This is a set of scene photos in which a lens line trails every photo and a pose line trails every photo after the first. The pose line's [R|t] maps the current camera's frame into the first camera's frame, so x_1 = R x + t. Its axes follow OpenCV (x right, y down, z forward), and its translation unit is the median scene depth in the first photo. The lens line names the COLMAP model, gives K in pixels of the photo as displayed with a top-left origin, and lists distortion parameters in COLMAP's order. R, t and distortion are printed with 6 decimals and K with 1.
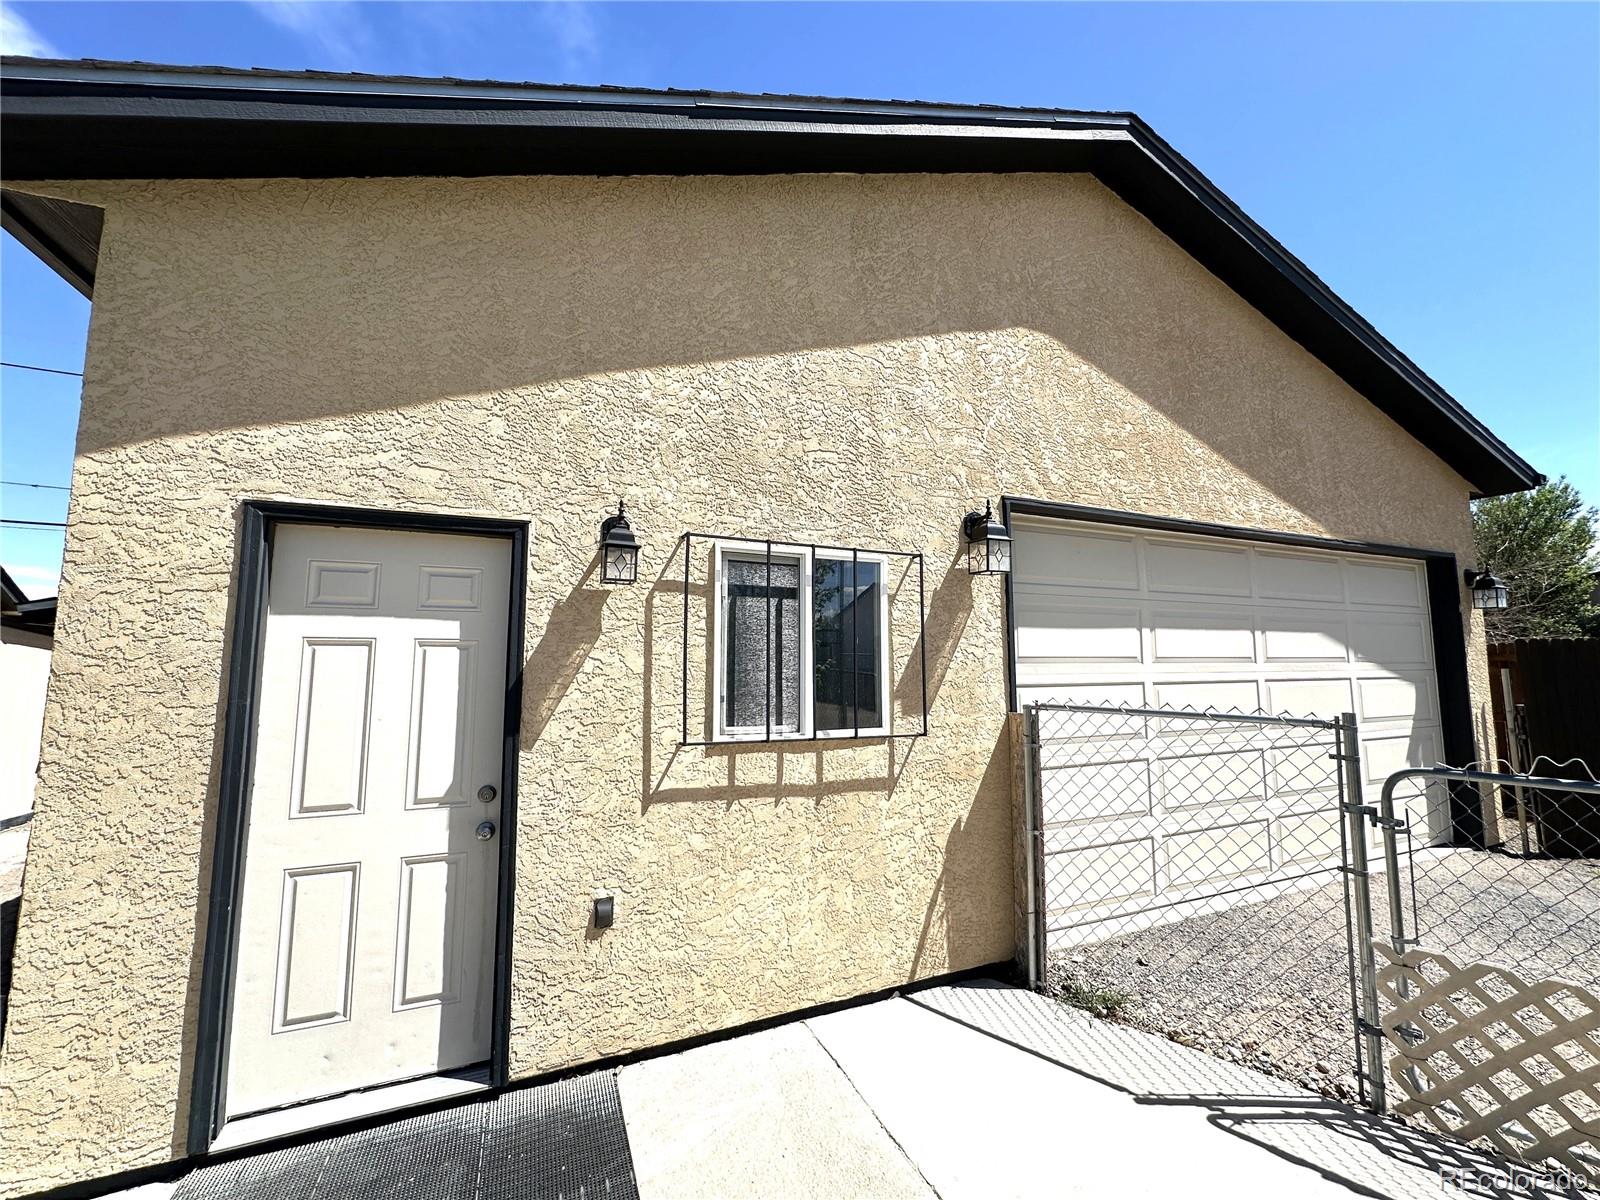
lens RADIAL K [[639.1, 0, 795.7], [0, 639.1, 599.8], [0, 0, 1]] dist [0.000242, 0.000678]
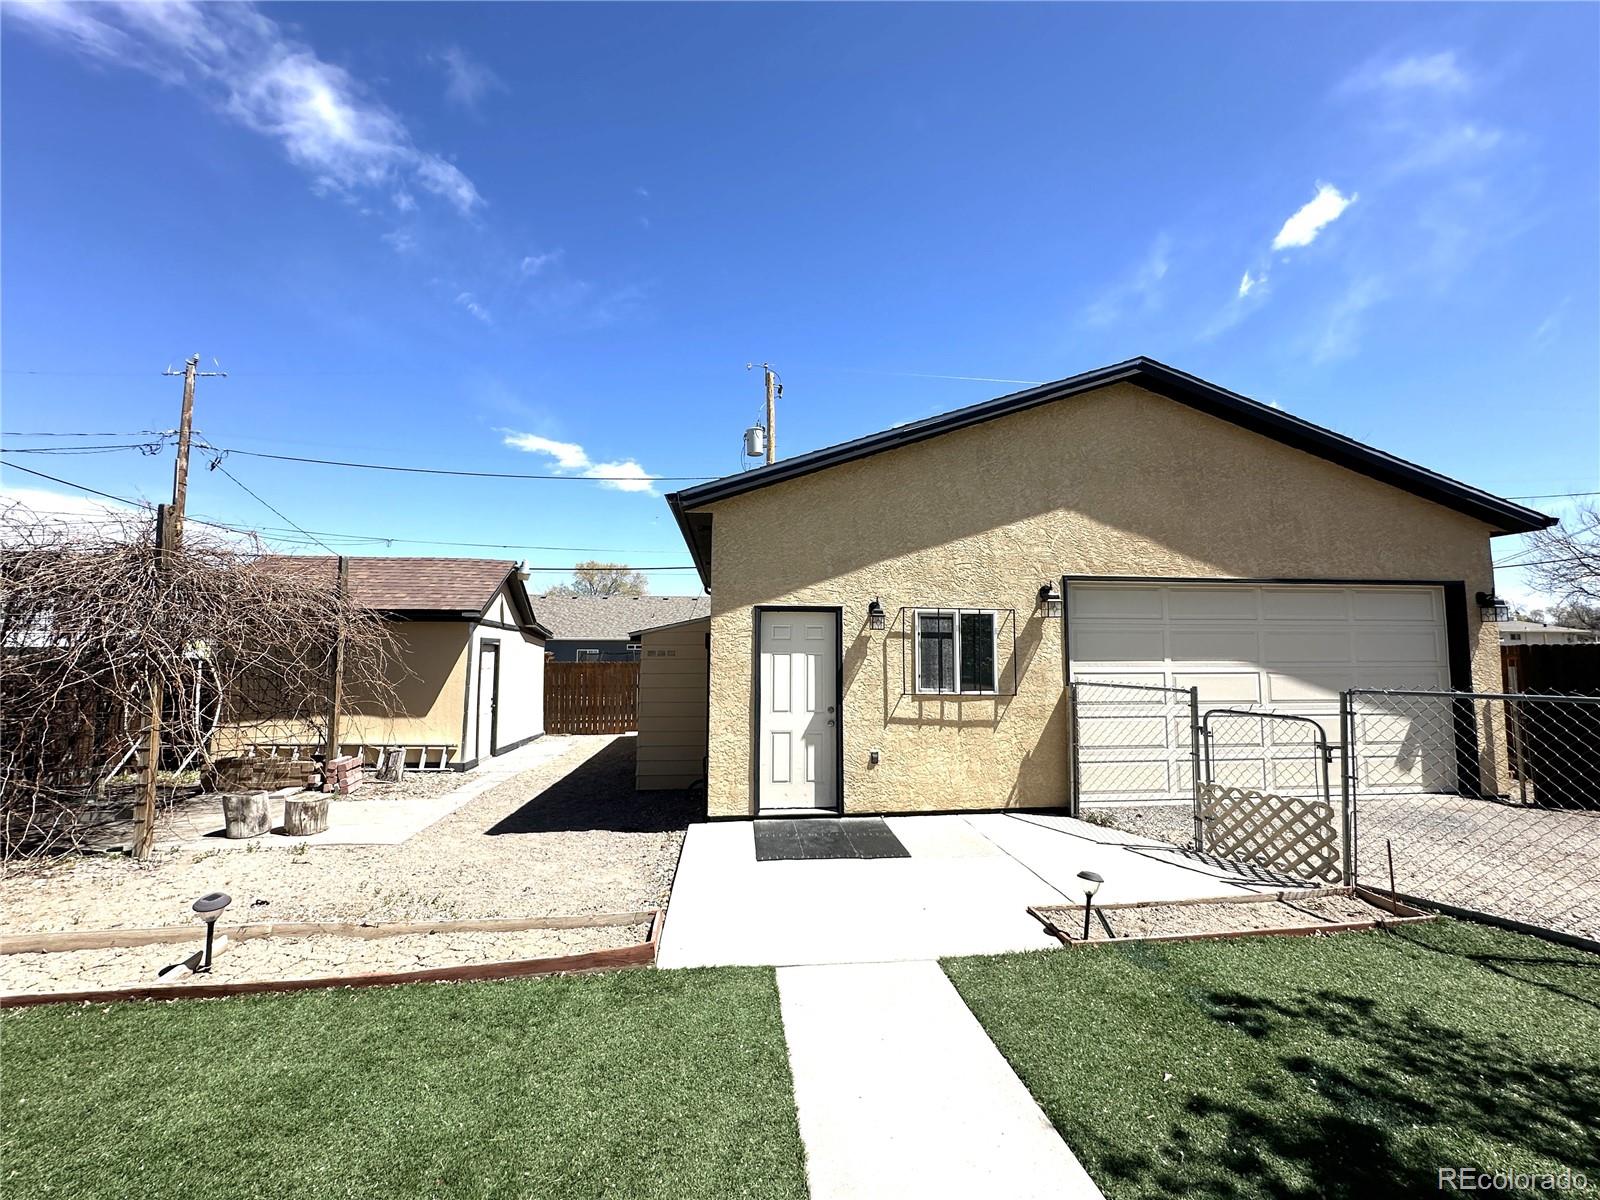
lens RADIAL K [[636.4, 0, 799.5], [0, 636.4, 595.3], [0, 0, 1]] dist [-0.003082, 0.000126]
pose [[0.956357, -0.019620, -0.291541, 0.162839], [0.023989, 0.999647, 0.011419, -0.193454], [0.291214, -0.017915, 0.956490, -1.461722]]
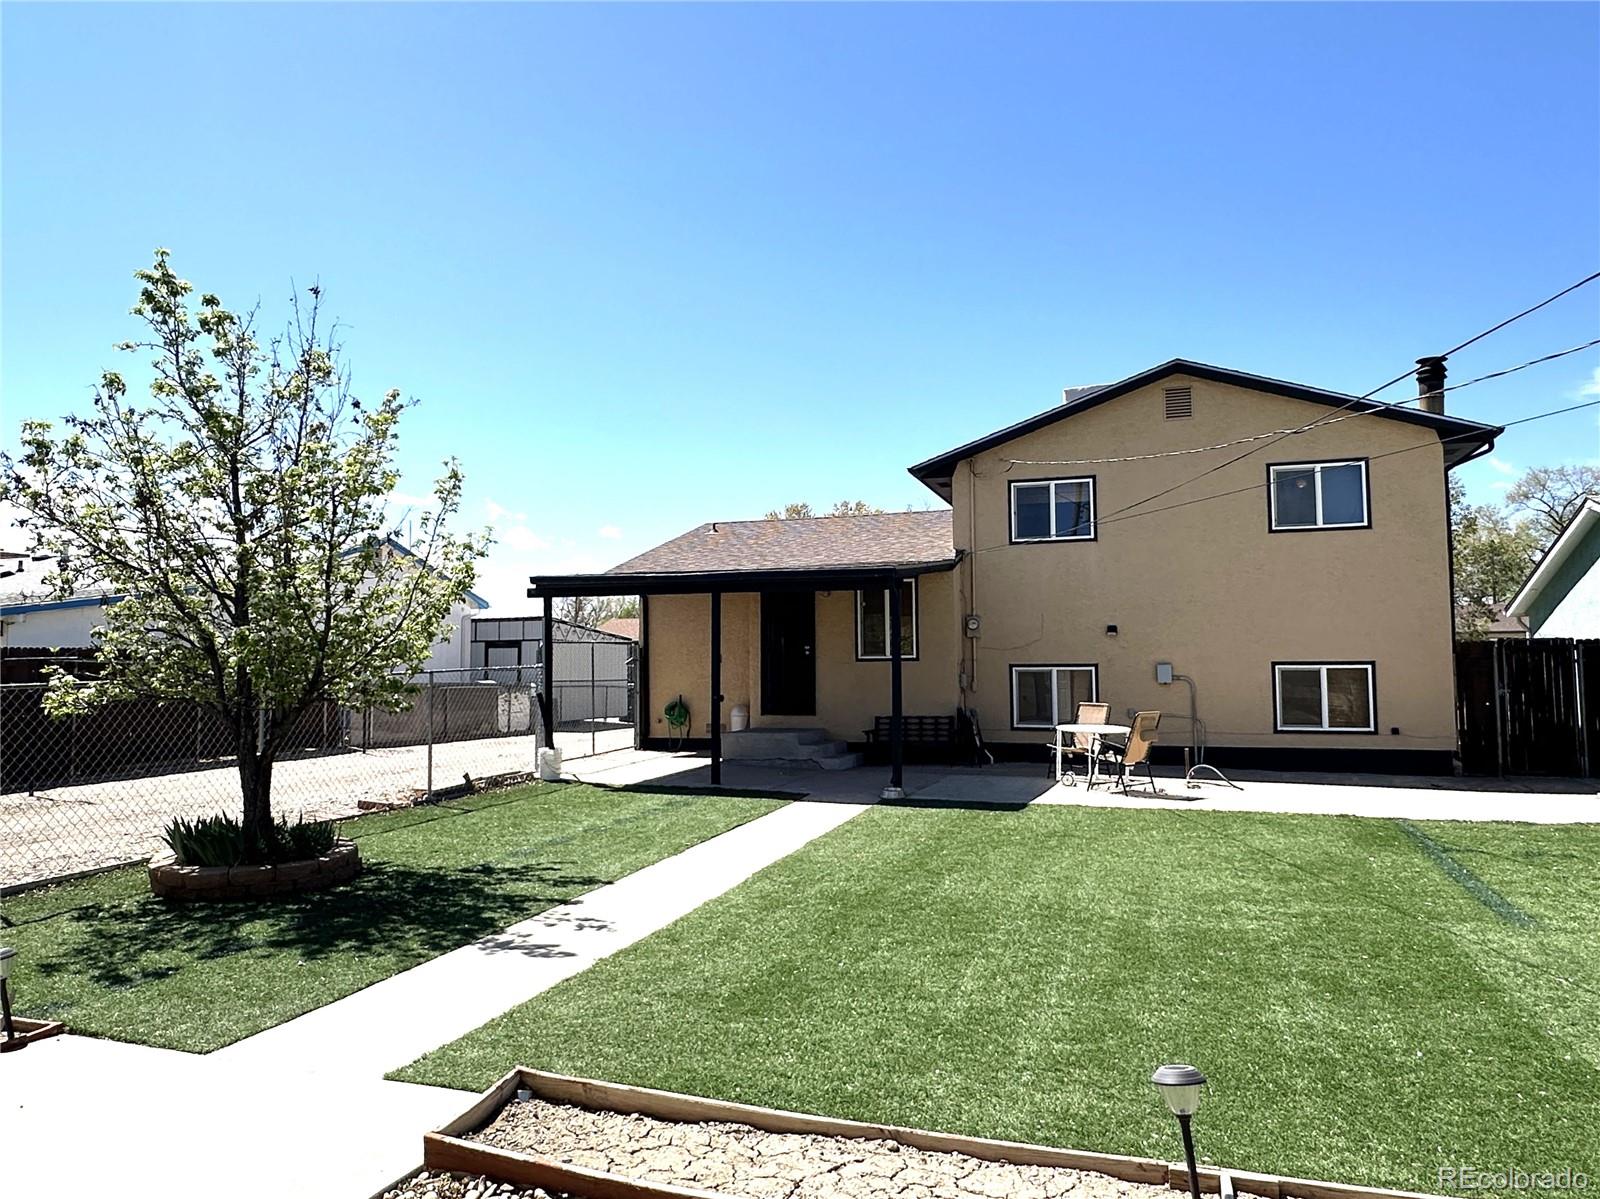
lens RADIAL K [[1107.1, 0, 800.0], [0, 1107.1, 599.5], [0, 0, 1]] dist [-0.029491, 0.002444]
pose [[-0.733845, 0.051754, 0.677342, -1.905349], [-0.060667, 0.988117, -0.141226, 0.084551], [-0.676602, -0.144730, -0.721985, 0.641671]]
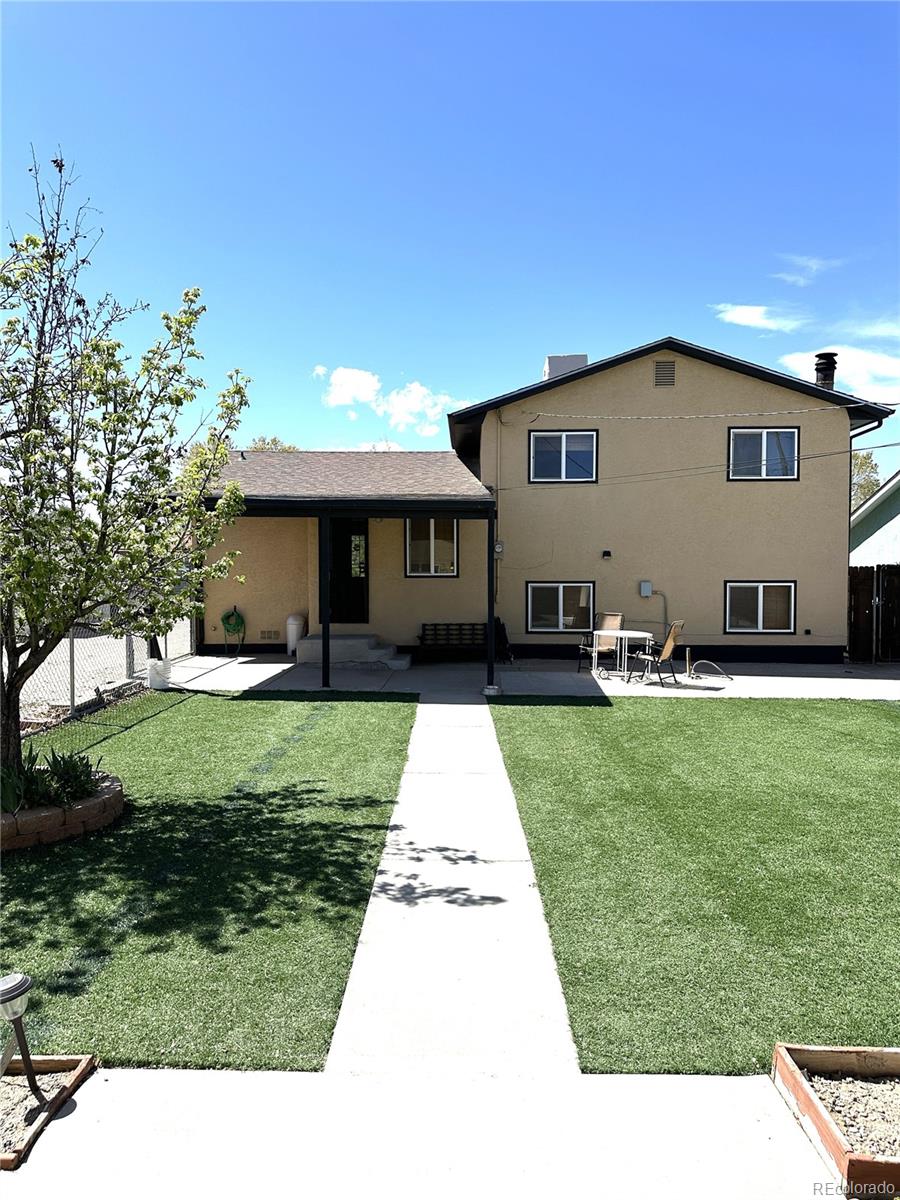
lens RADIAL K [[845.2, 0, 433.4], [0, 845.2, 601.0], [0, 0, 1]] dist [0.000763, -0.002138]
pose [[-0.898516, -0.007636, 0.438875, -0.575442], [-0.039464, 0.997205, -0.063445, 0.034553], [-0.437164, -0.074327, -0.896305, 0.835992]]
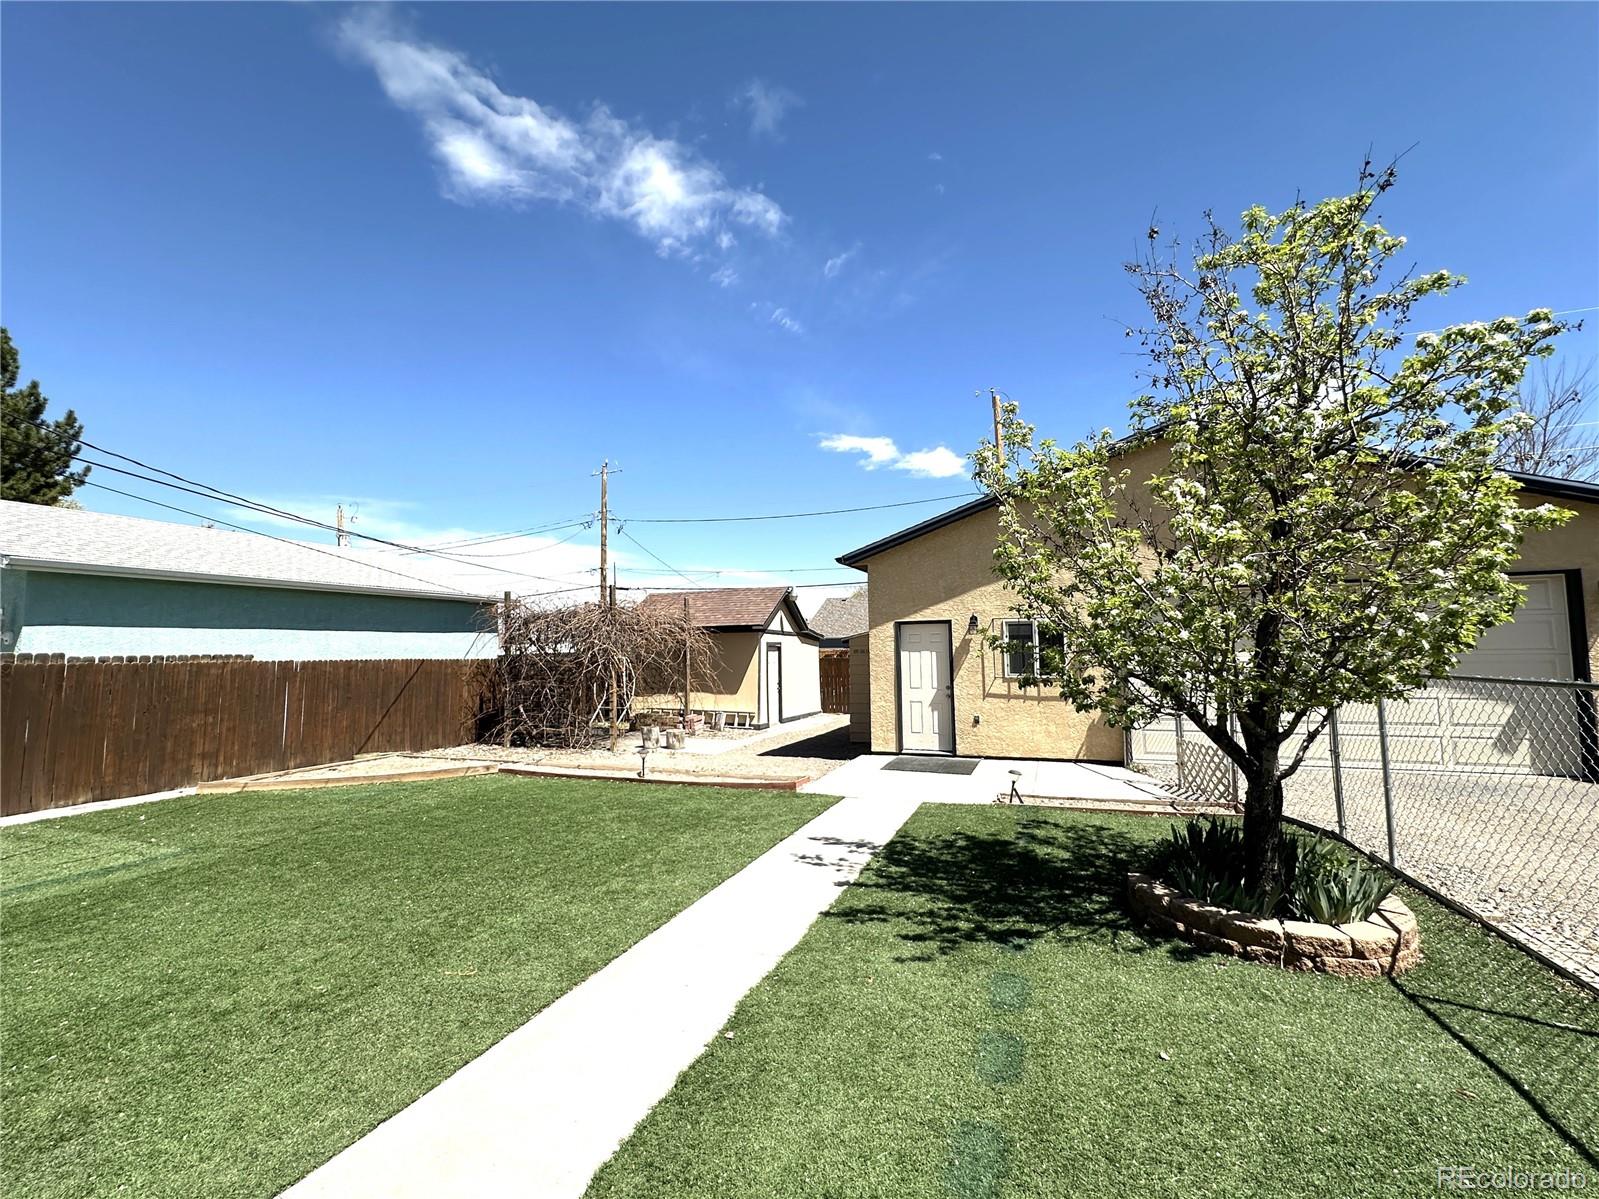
lens RADIAL K [[673.2, 0, 799.5], [0, 673.2, 599.5], [0, 0, 1]] dist [0.000003, 0.000218]
pose [[0.712378, -0.058037, -0.699392, 1.749496], [0.086509, 0.996236, 0.005446, -0.336659], [0.696443, -0.064383, 0.714718, -2.501942]]
